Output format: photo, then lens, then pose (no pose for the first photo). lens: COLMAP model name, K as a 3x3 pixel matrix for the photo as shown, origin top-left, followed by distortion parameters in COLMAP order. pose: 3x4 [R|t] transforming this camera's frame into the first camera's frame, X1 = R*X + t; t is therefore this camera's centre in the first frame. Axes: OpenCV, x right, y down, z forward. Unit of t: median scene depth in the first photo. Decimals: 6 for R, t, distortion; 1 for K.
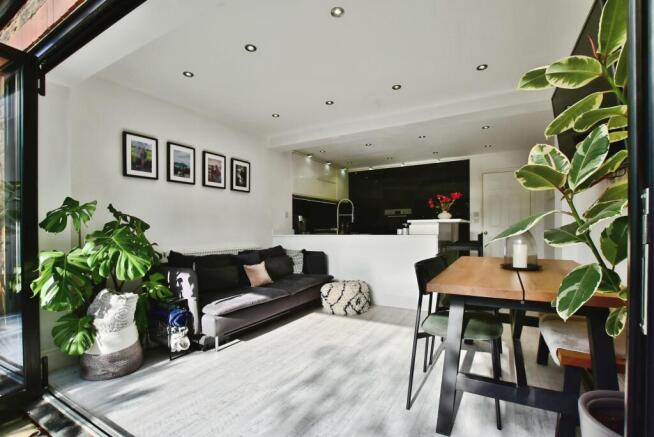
lens RADIAL K [[298.9, 0, 330.5], [0, 298.9, 227.3], [0, 0, 1]] dist [-0.002043, 0.000091]
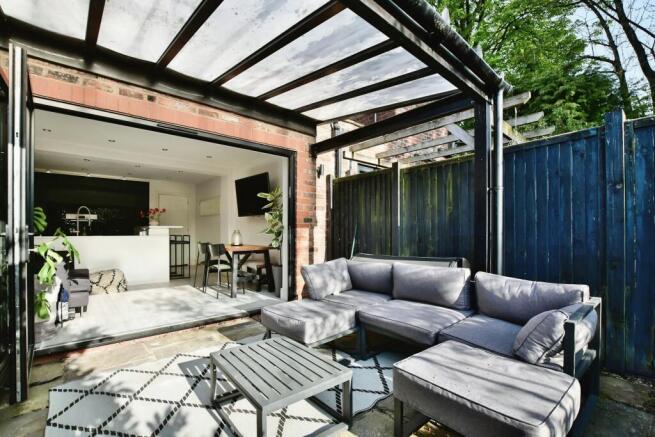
lens RADIAL K [[298.2, 0, 324.5], [0, 298.2, 233.4], [0, 0, 1]] dist [-0.026660, 0.000068]
pose [[0.321726, 0.005040, 0.946819, -0.867945], [-0.006285, 0.999975, -0.003187, 0.013632], [-0.946812, -0.004925, 0.321750, -0.335597]]
